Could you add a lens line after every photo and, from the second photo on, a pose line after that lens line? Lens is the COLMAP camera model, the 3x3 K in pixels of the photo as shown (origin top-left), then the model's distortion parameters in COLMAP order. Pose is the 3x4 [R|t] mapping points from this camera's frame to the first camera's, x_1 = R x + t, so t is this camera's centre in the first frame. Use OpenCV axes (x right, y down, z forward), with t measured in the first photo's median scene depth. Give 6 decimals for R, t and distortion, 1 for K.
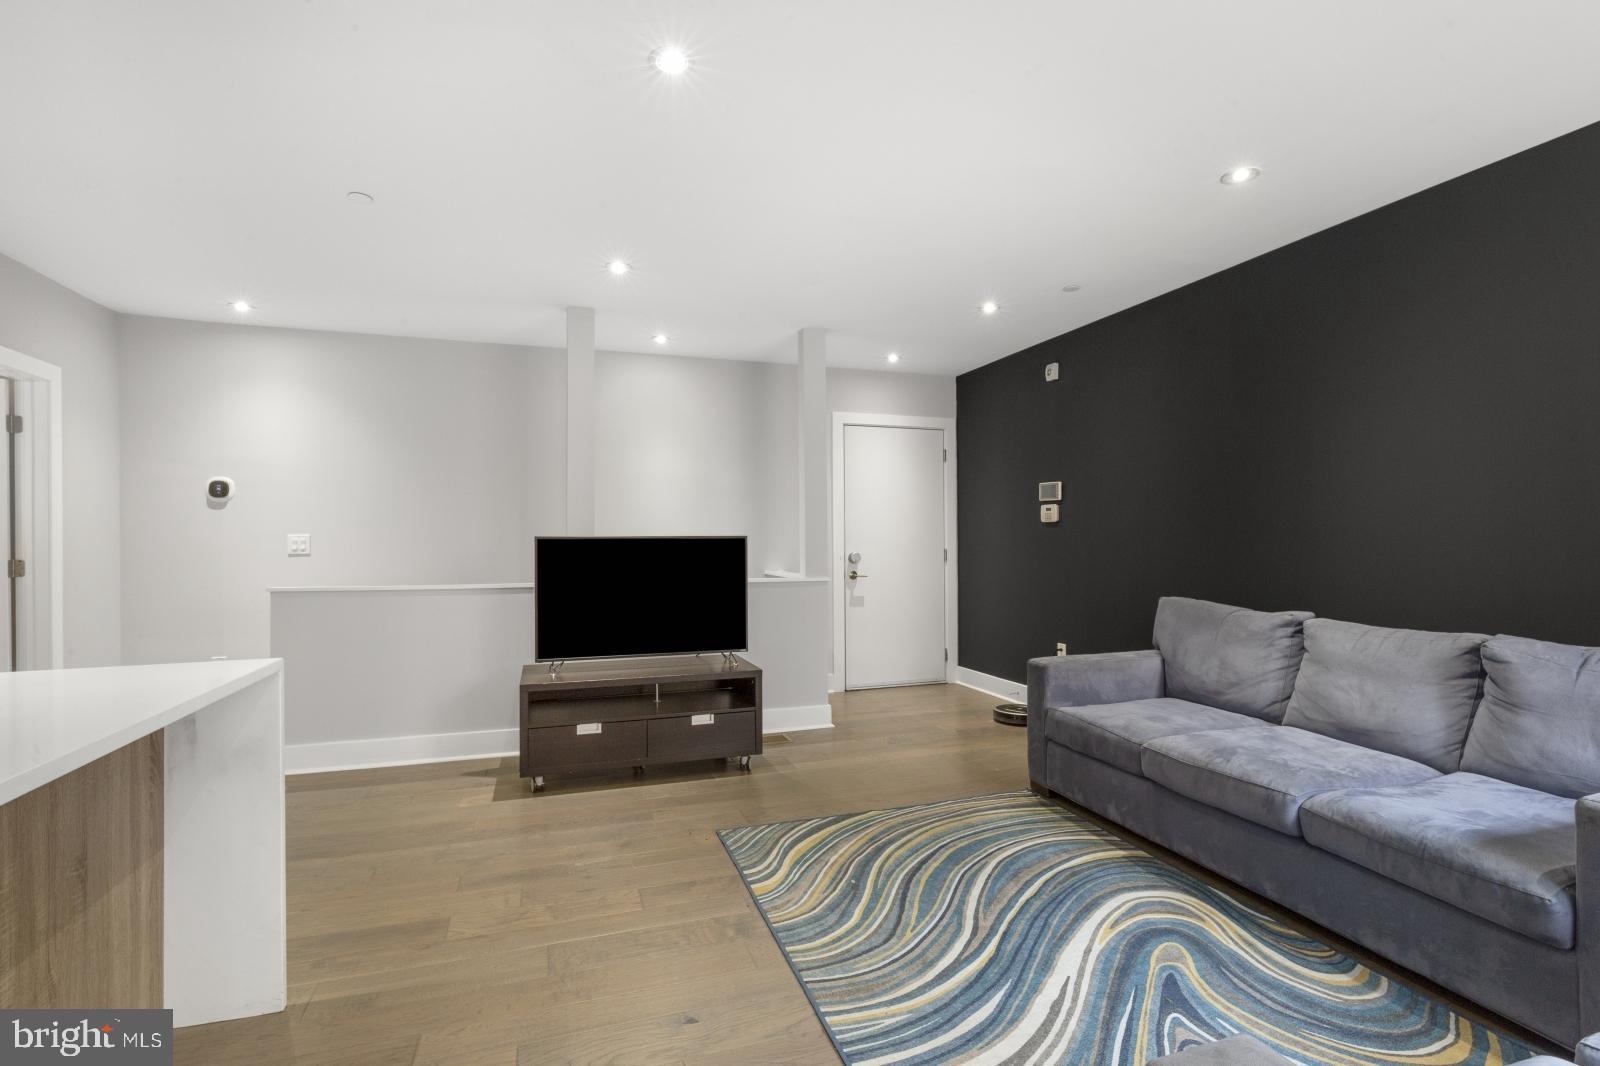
lens RADIAL K [[746.1, 0, 792.1], [0, 746.1, 534.4], [0, 0, 1]] dist [0.000183, -0.000134]
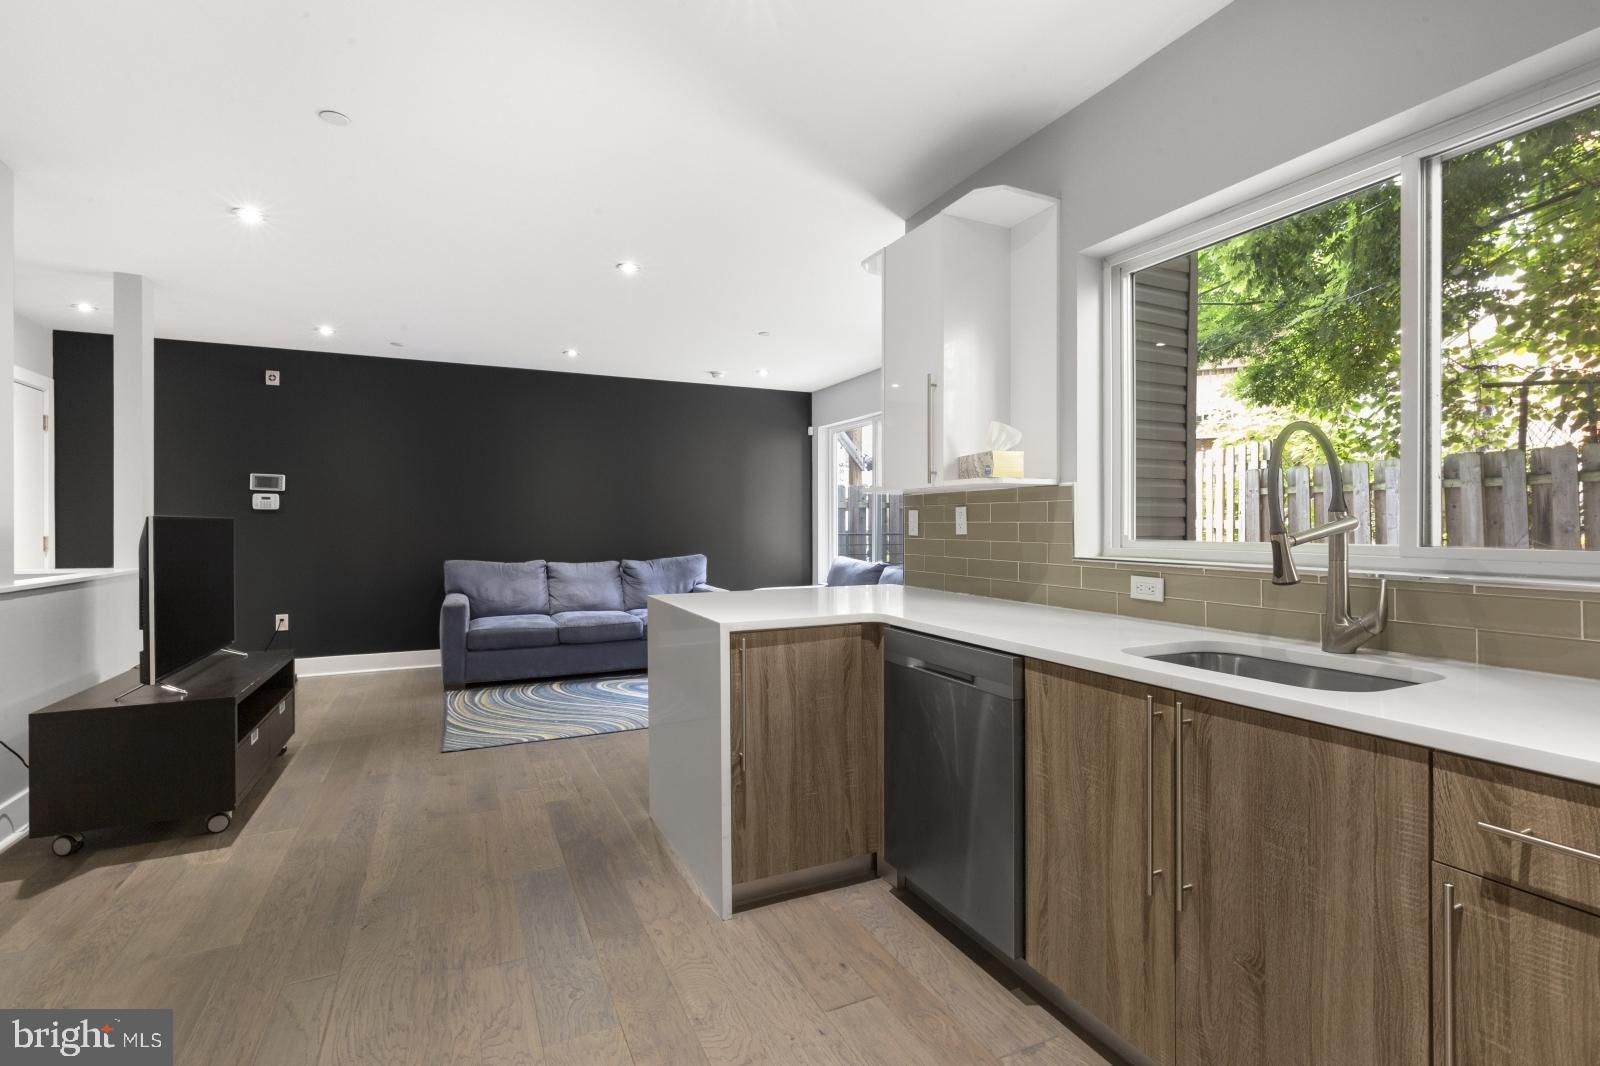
lens RADIAL K [[739.4, 0, 800.6], [0, 739.4, 525.2], [0, 0, 1]] dist [0.000553, 0.000083]
pose [[-0.119676, 0.004926, 0.992801, -1.721376], [-0.003791, 0.999978, -0.005419, 0.020276], [-0.992806, -0.004412, -0.119655, 0.662814]]
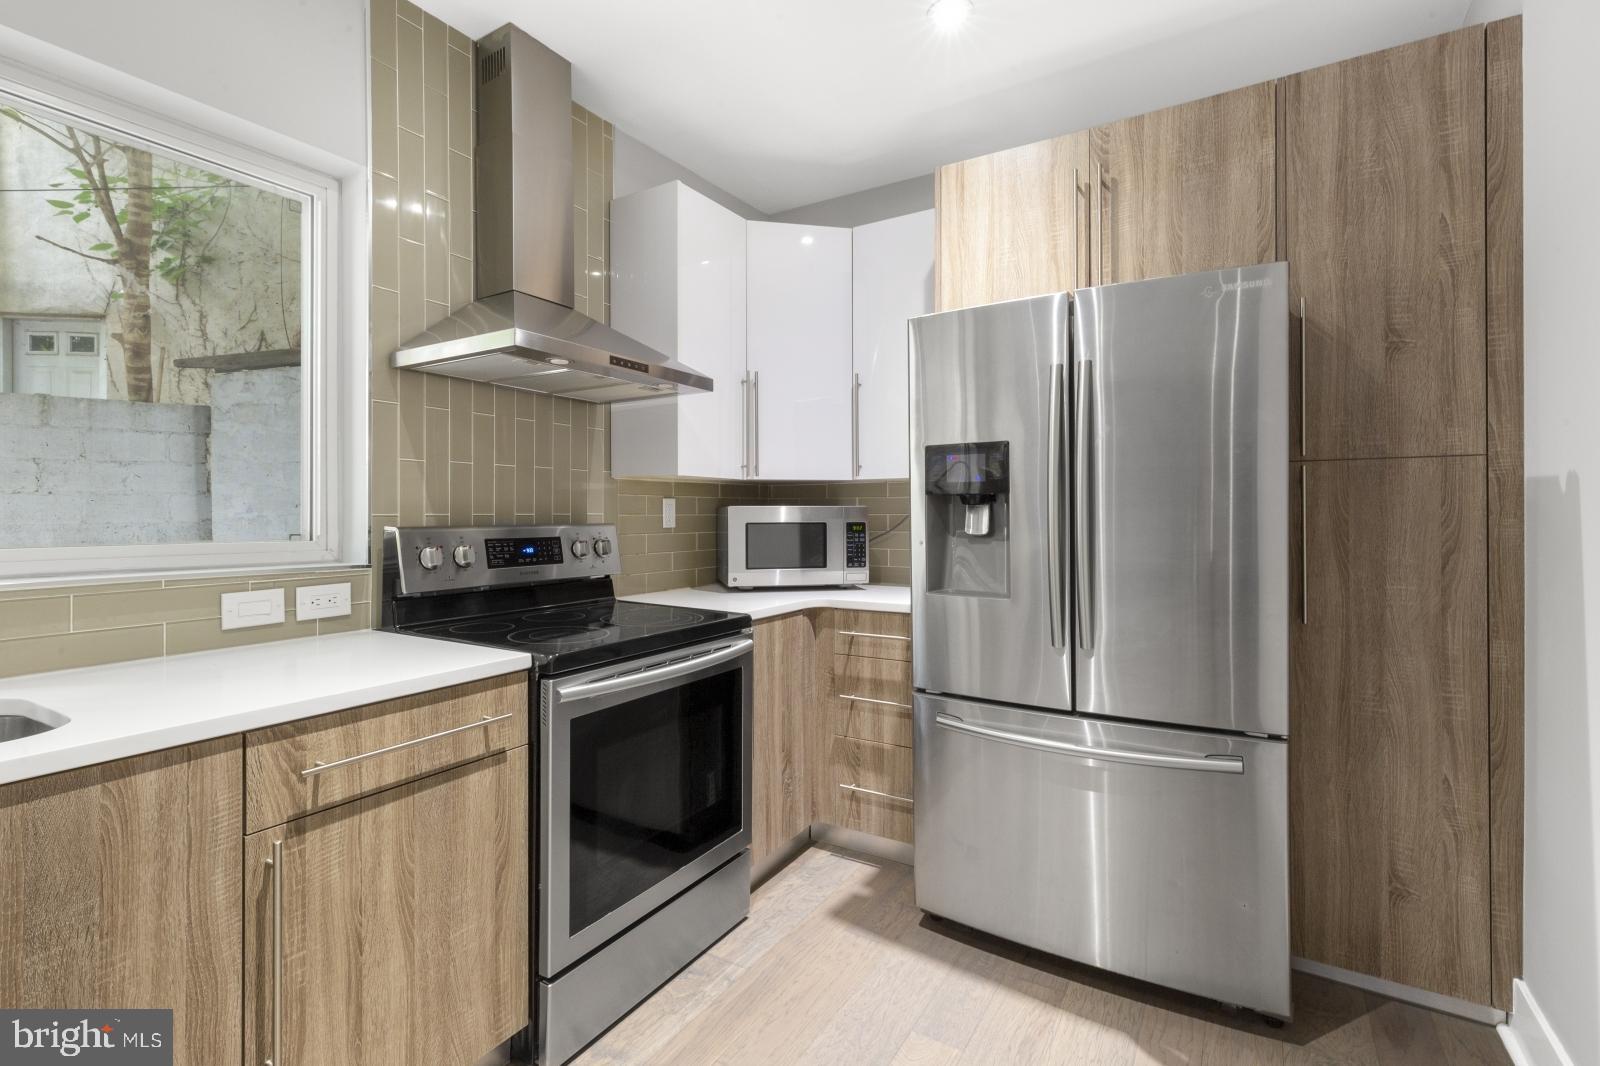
lens RADIAL K [[738.9, 0, 778.7], [0, 738.9, 511.6], [0, 0, 1]] dist [0.010606, -0.000209]
pose [[-0.780862, 0.006090, -0.624673, -1.318377], [0.011390, 0.999925, -0.004490, 0.015726], [0.624599, -0.010621, -0.780873, 0.812436]]
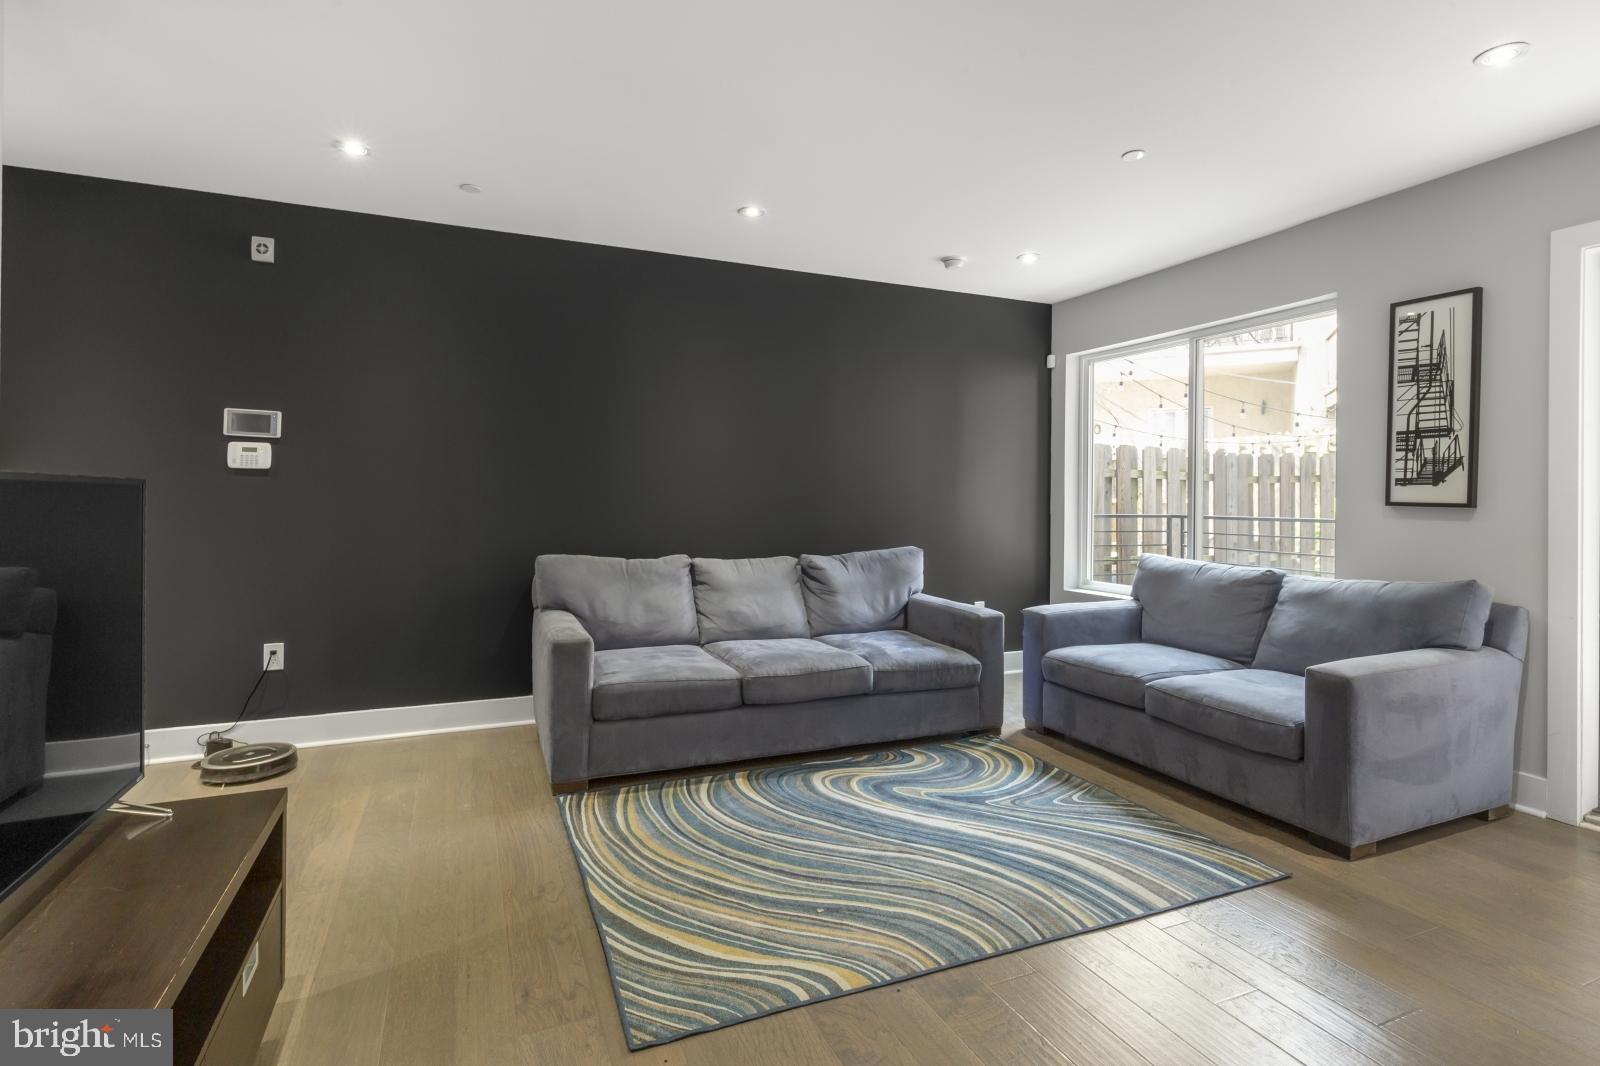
lens RADIAL K [[776.3, 0, 788.0], [0, 776.3, 497.1], [0, 0, 1]] dist [0.009223, 0.000048]
pose [[-0.079115, 0.006702, 0.996843, -0.794681], [-0.013790, 0.999874, -0.007817, 0.016367], [-0.996770, -0.014365, -0.079013, 1.137940]]
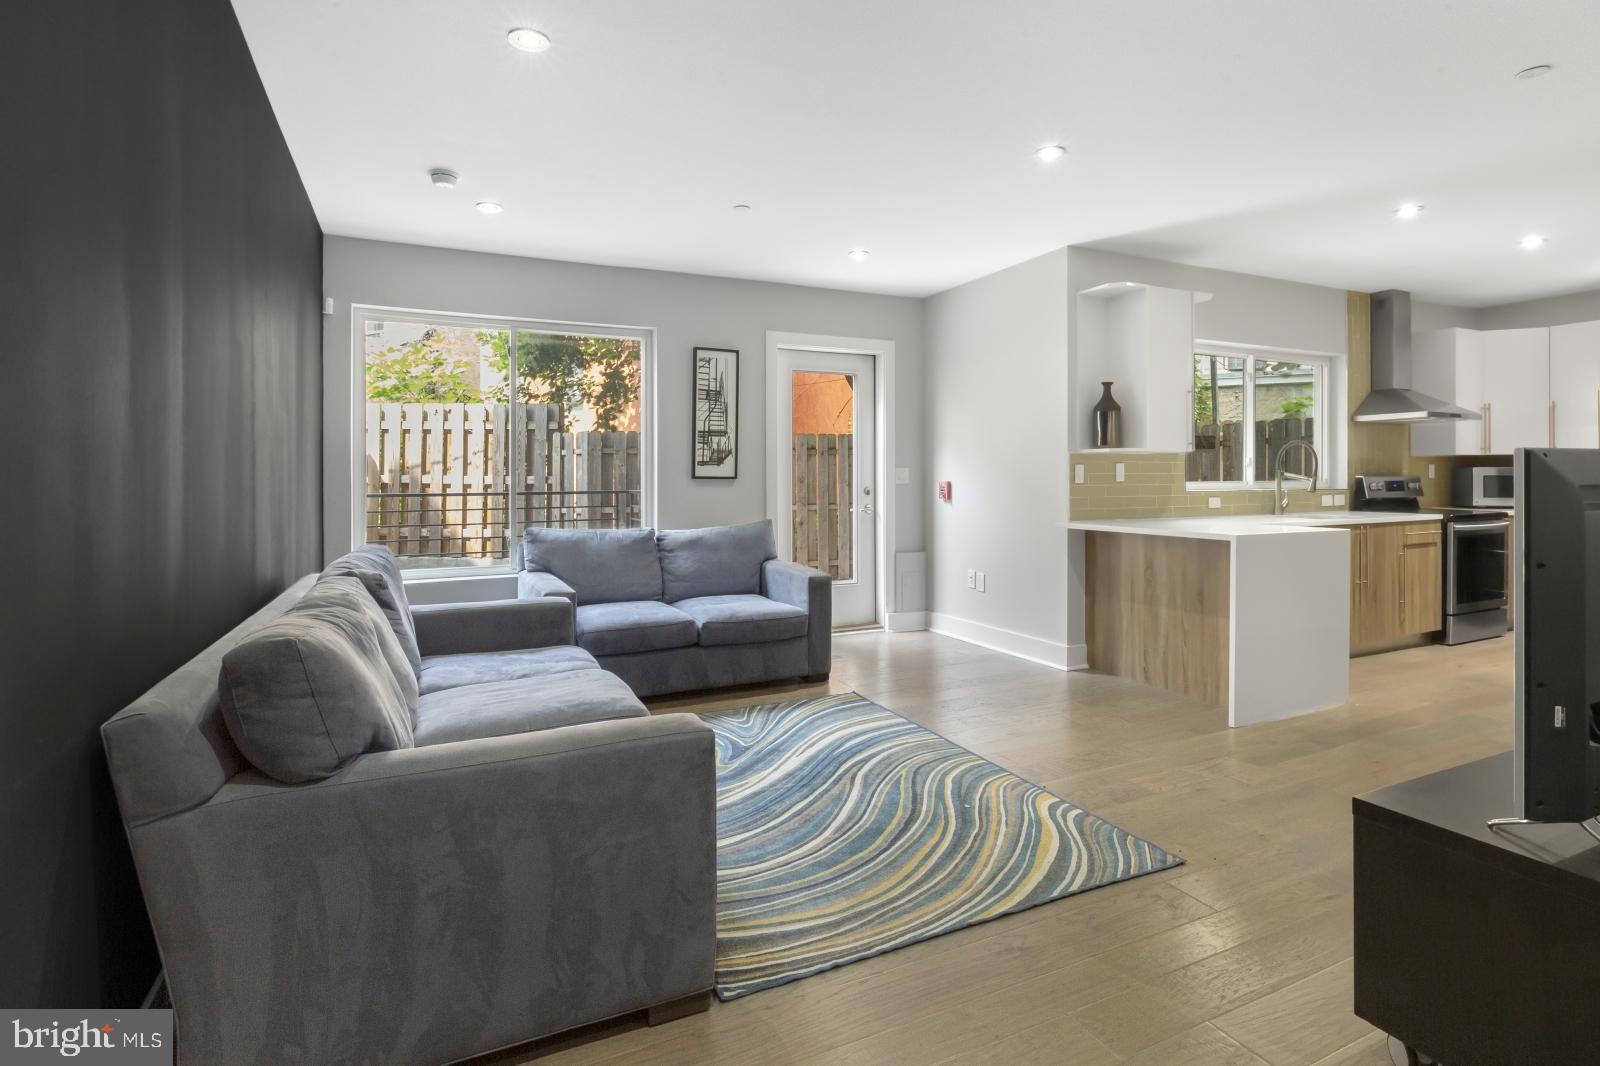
lens RADIAL K [[789.1, 0, 798.1], [0, 789.1, 482.5], [0, 0, 1]] dist [-0.000431, 0.006855]
pose [[-0.991965, 0.013499, -0.125791, 0.452536], [0.013509, 0.999908, 0.000768, 0.018480], [0.125790, -0.000937, -0.992056, 2.095236]]
